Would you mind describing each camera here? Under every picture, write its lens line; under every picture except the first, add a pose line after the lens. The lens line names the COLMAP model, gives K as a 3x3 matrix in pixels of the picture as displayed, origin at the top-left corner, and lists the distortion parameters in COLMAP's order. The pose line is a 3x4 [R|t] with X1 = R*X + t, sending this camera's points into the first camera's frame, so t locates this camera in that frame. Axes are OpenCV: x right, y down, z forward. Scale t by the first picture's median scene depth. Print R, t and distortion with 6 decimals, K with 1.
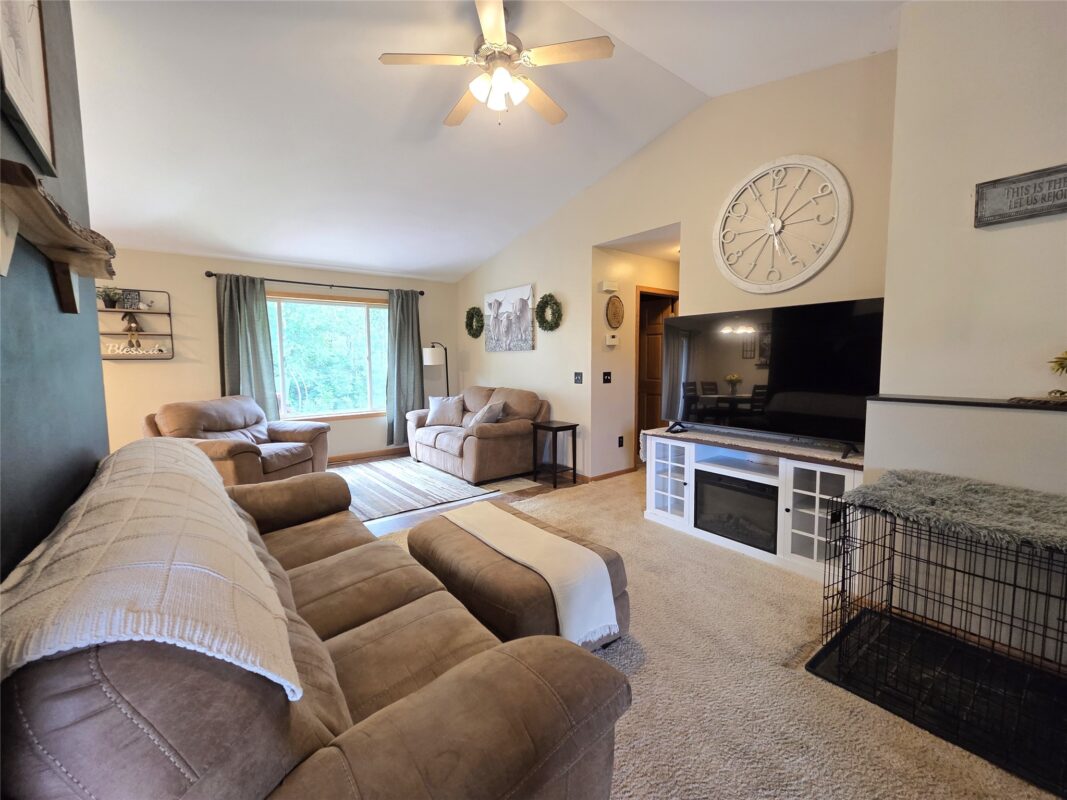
lens RADIAL K [[452.1, 0, 527.7], [0, 452.1, 394.0], [0, 0, 1]] dist [-0.000702, -0.000437]
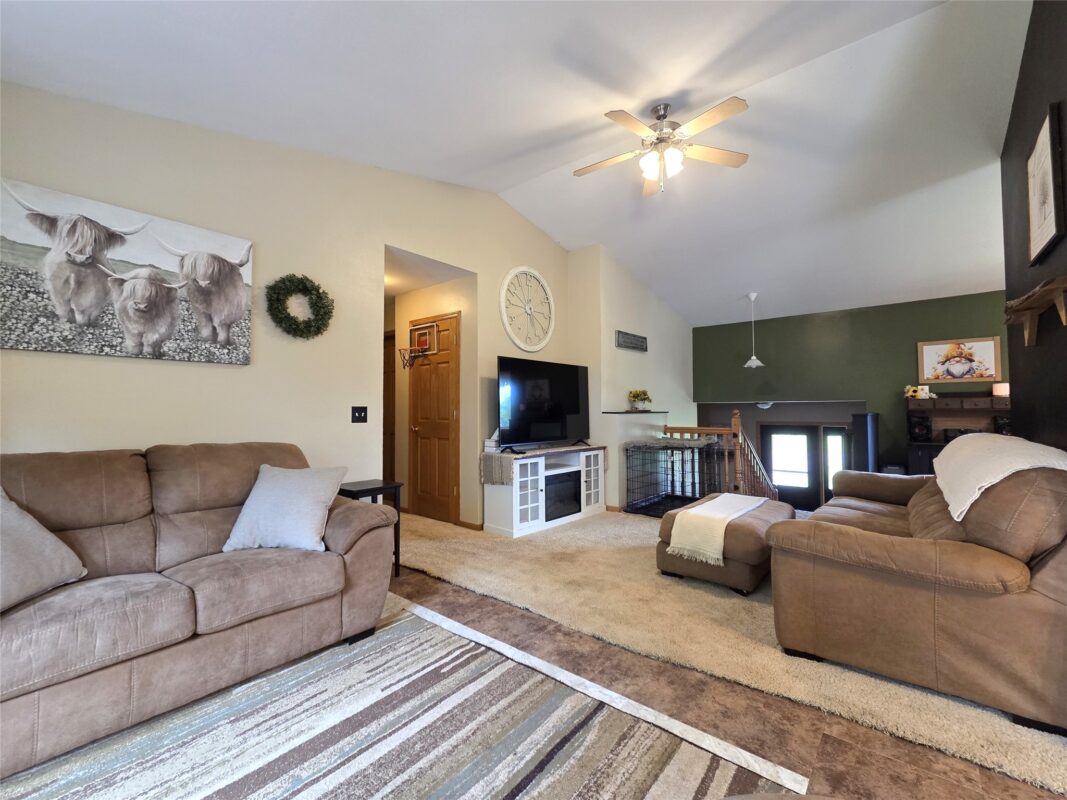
lens RADIAL K [[452.1, 0, 527.7], [0, 452.1, 394.0], [0, 0, 1]] dist [-0.000702, -0.000437]
pose [[-0.211203, 0.046793, 0.976321, -0.621829], [0.083534, 0.996063, -0.029669, -0.024878], [-0.973866, 0.075290, -0.214280, 0.894661]]
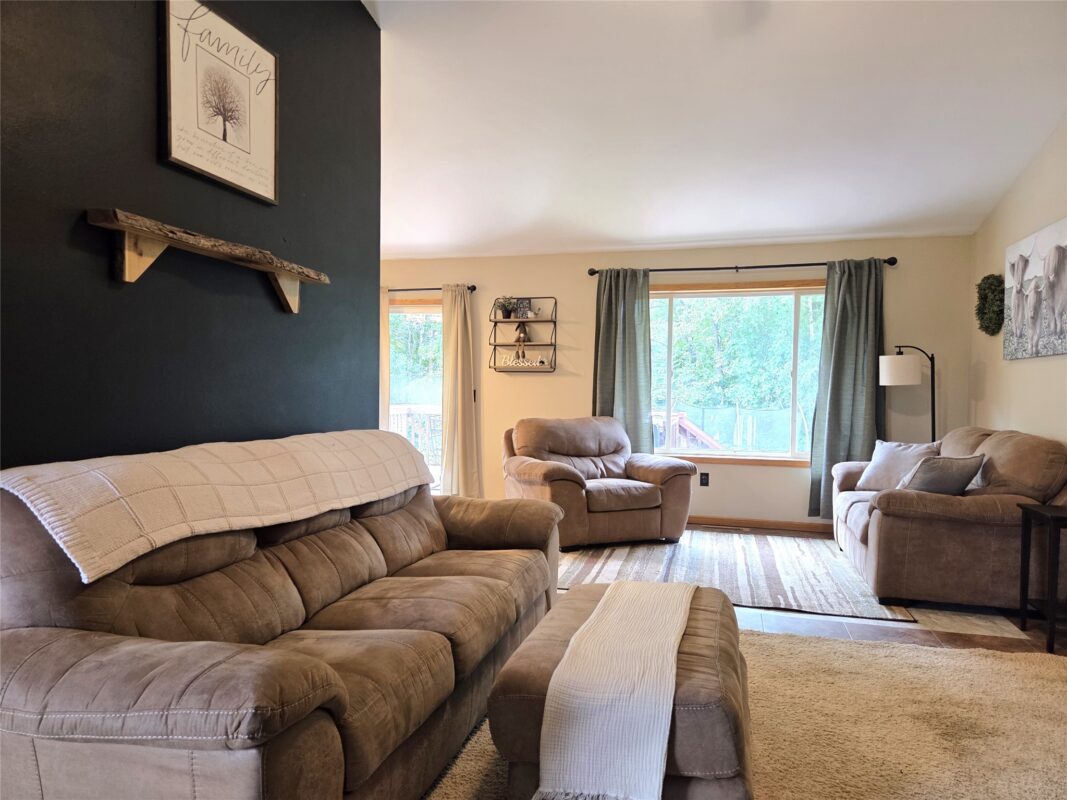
lens RADIAL K [[716.9, 0, 521.4], [0, 716.9, 401.6], [0, 0, 1]] dist [0.070286, -0.057749]
pose [[0.592489, 0.030722, -0.804993, 0.312930], [-0.081338, 0.996447, -0.021837, 0.016871], [0.801462, 0.078415, 0.592883, 0.118041]]
